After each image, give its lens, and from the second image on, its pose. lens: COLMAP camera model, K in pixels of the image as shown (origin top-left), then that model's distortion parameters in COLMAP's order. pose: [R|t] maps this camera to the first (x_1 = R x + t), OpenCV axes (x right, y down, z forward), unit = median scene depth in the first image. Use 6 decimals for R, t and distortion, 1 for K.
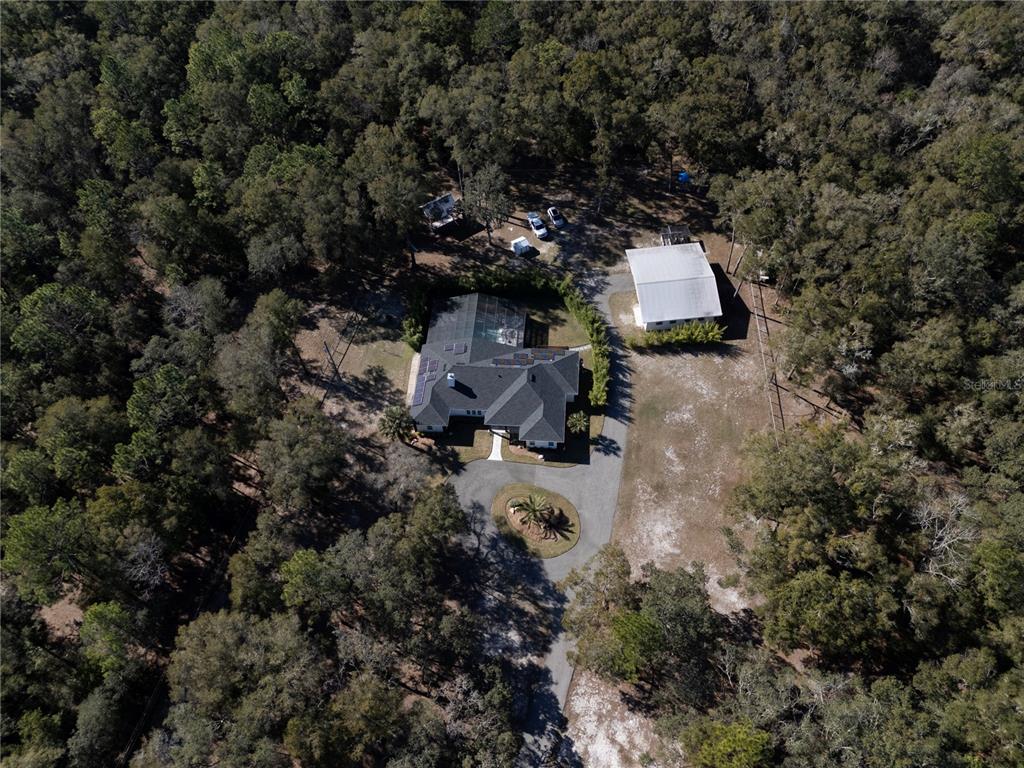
lens RADIAL K [[721.2, 0, 508.2], [0, 721.2, 385.1], [0, 0, 1]] dist [-0.009947, -0.004391]
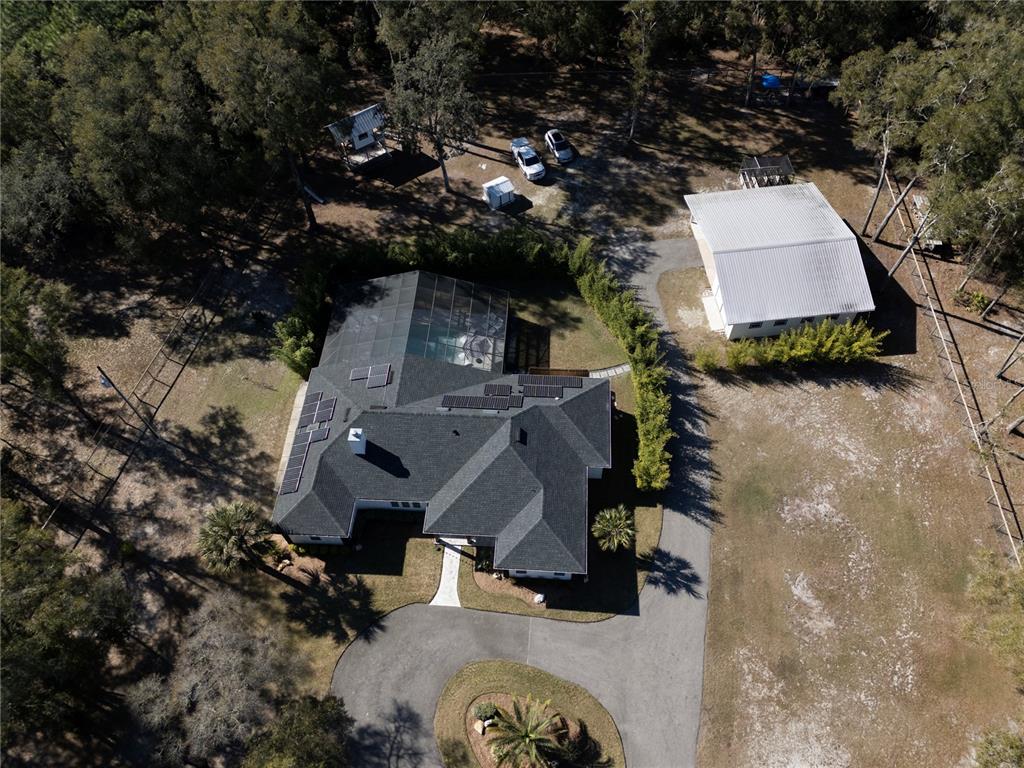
lens RADIAL K [[721.2, 0, 515.2], [0, 721.2, 384.0], [0, 0, 1]] dist [-0.009947, -0.004391]
pose [[0.999672, -0.005947, 0.024904, 0.016501], [0.005983, 0.999981, -0.001371, -0.042722], [-0.024895, 0.001520, 0.999689, 0.474198]]
